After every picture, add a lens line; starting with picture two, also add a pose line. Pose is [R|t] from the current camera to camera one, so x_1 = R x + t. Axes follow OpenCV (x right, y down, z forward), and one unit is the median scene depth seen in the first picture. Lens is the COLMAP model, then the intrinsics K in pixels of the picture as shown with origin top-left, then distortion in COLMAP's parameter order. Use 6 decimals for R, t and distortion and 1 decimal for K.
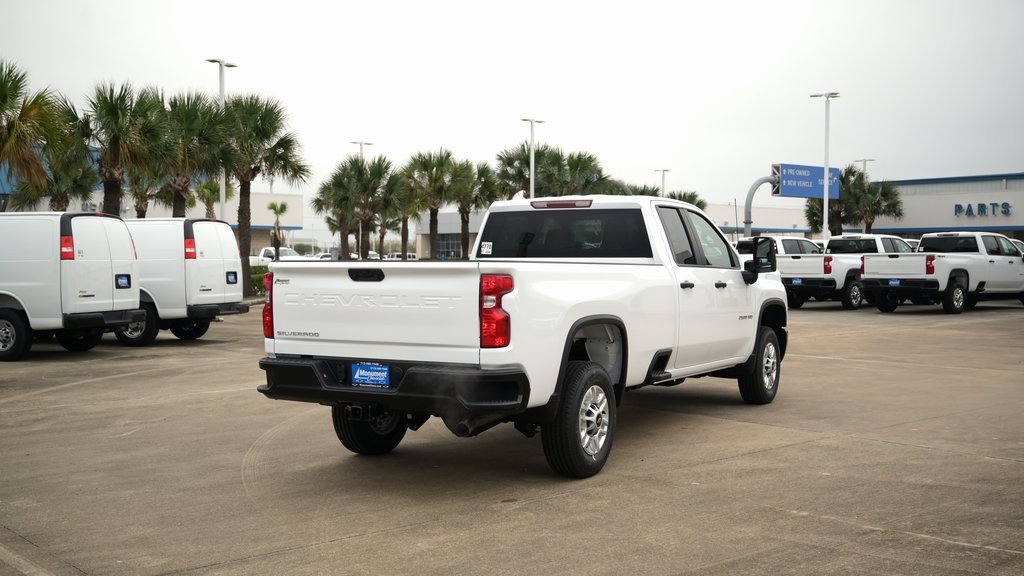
lens RADIAL K [[1169.4, 0, 512.0], [0, 1169.4, 288.0], [0, 0, 1]] dist [-0.018739, -0.008919]
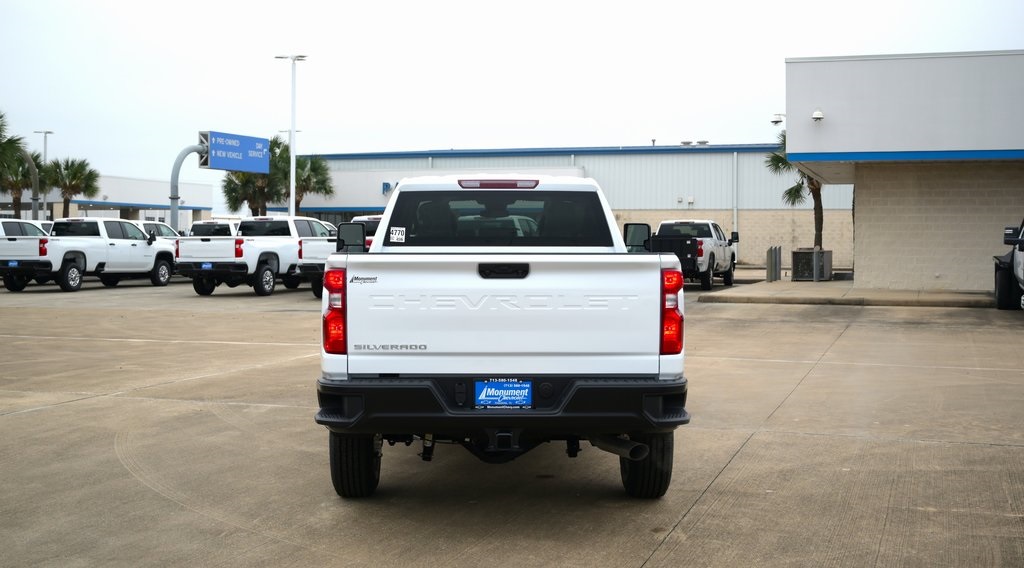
lens RADIAL K [[1327.8, 0, 512.0], [0, 1327.8, 284.0], [0, 0, 1]] dist [0.016466, -0.001707]
pose [[0.857655, -0.015301, 0.513998, -0.112855], [0.010498, 0.999870, 0.012248, -0.002533], [-0.514118, -0.005109, 0.857704, 0.039583]]
